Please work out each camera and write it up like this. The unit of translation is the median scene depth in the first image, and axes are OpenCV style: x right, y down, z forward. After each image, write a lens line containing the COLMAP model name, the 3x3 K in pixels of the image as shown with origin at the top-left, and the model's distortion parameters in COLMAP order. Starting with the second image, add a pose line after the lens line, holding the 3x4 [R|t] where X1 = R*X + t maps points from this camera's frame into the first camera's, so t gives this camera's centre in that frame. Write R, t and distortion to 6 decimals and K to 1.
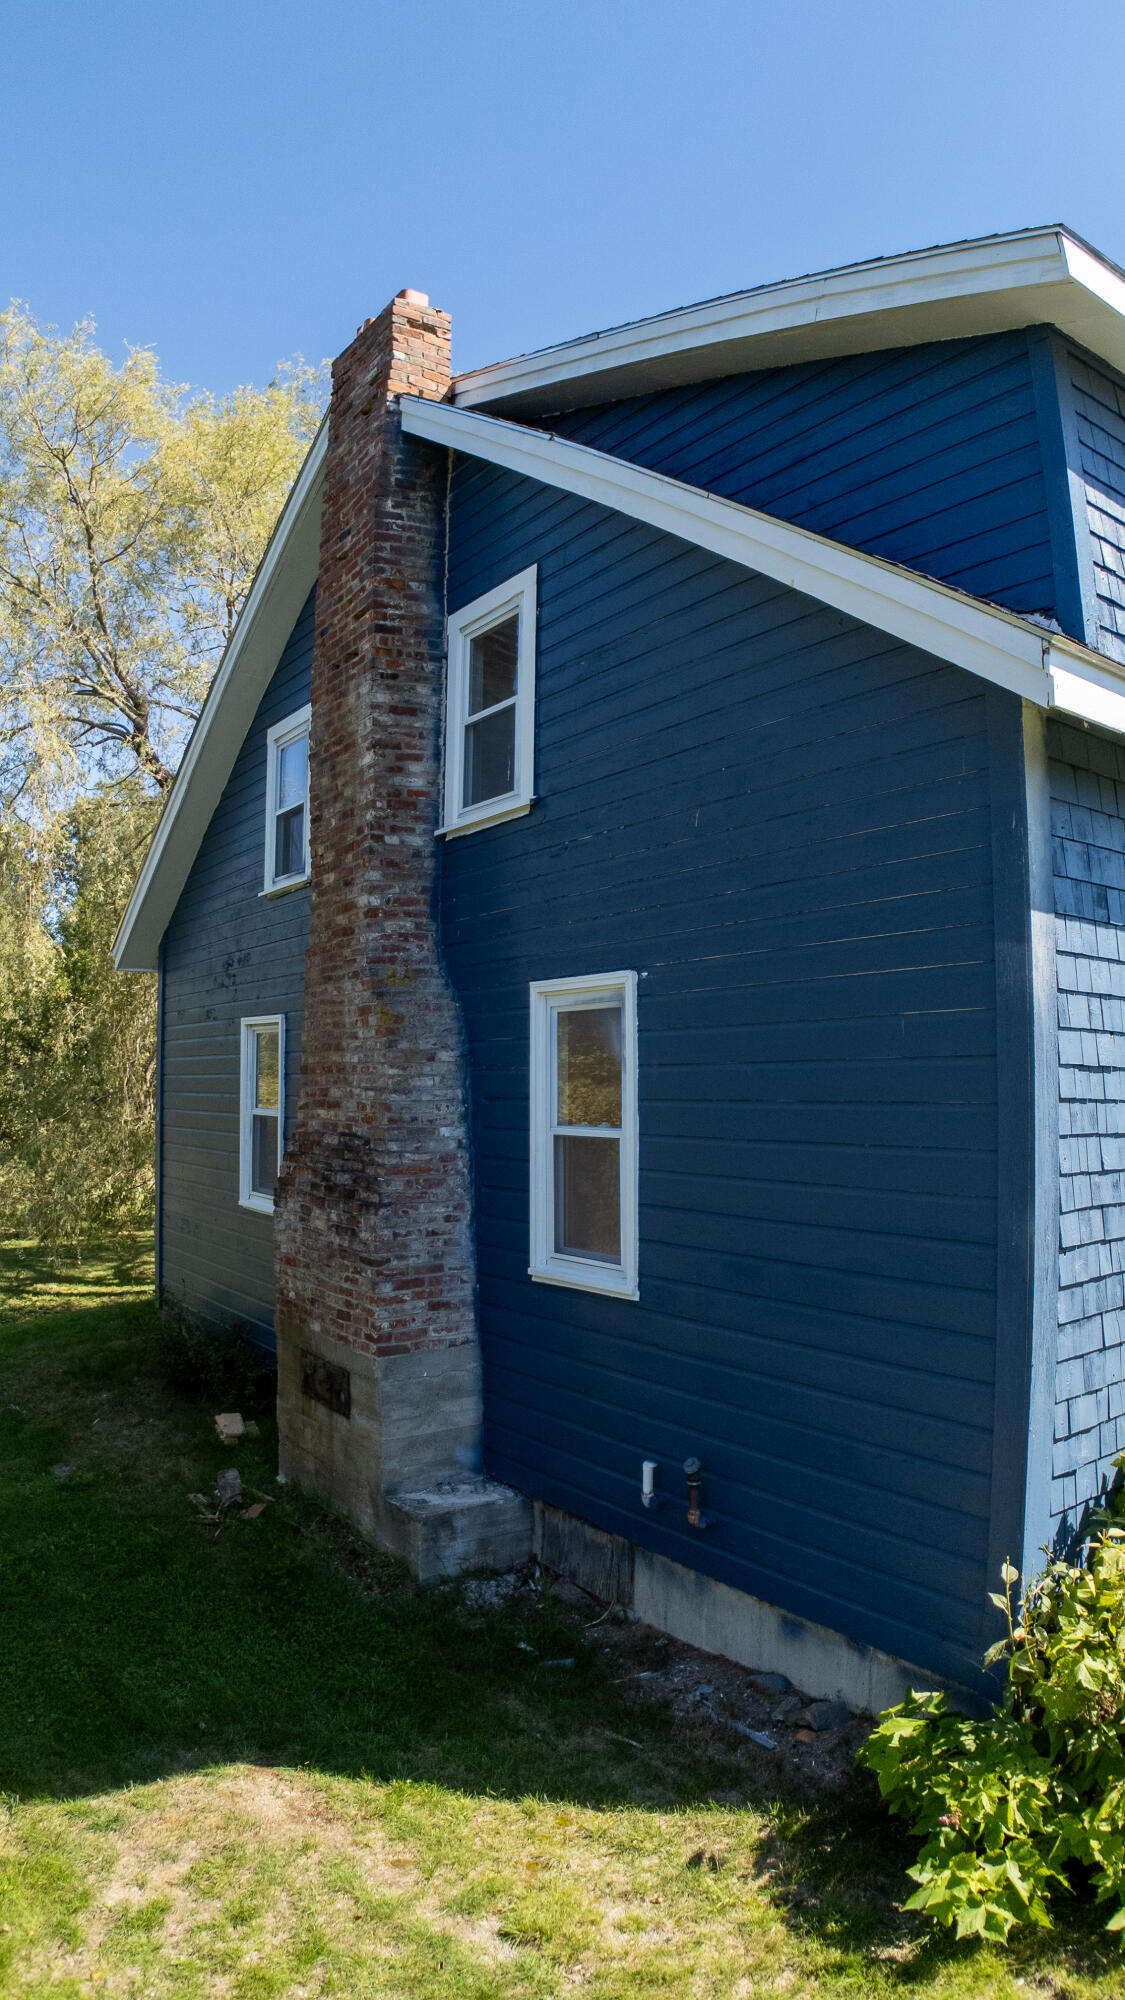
lens RADIAL K [[1236.4, 0, 603.2], [0, 1236.4, 996.3], [0, 0, 1]] dist [-0.151205, -0.019443]
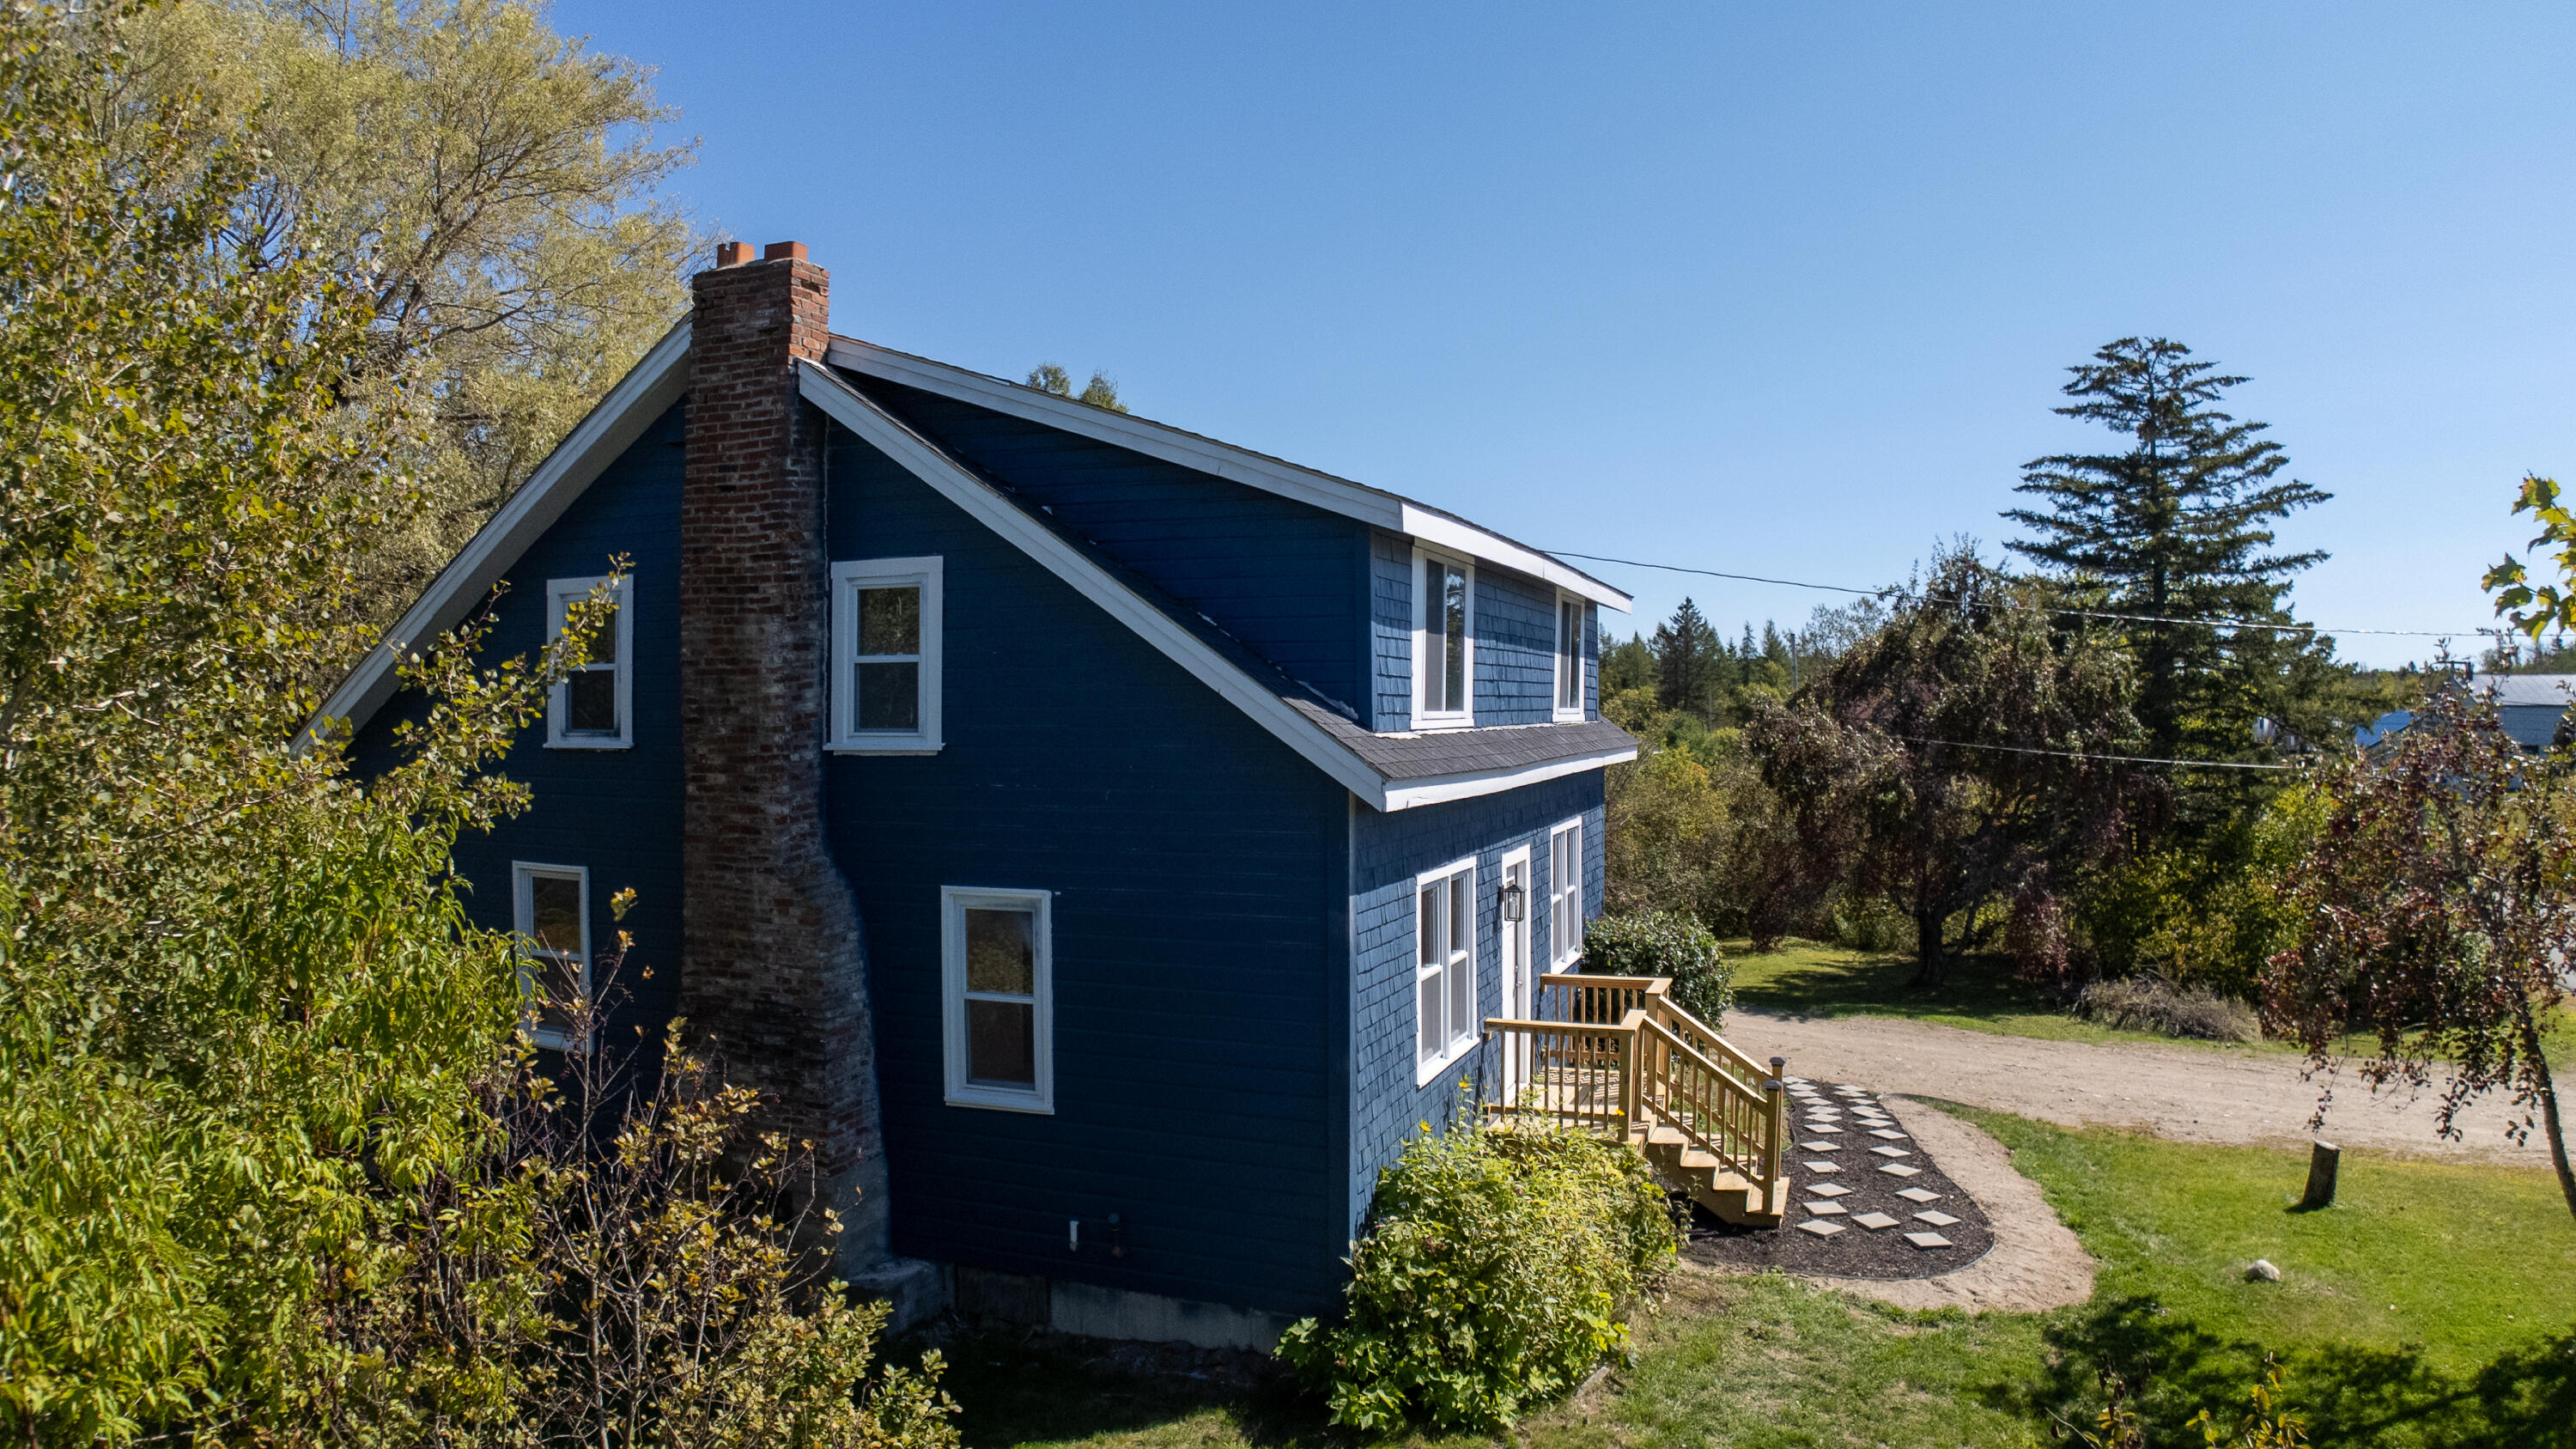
lens RADIAL K [[1592.8, 0, 1281.2], [0, 1592.8, 712.0], [0, 0, 1]] dist [-0.151205, -0.019443]
pose [[0.842008, -0.004588, 0.539446, -0.645997], [-0.037064, 0.997109, 0.066332, -0.313624], [-0.538191, -0.075845, 0.839403, -0.587349]]
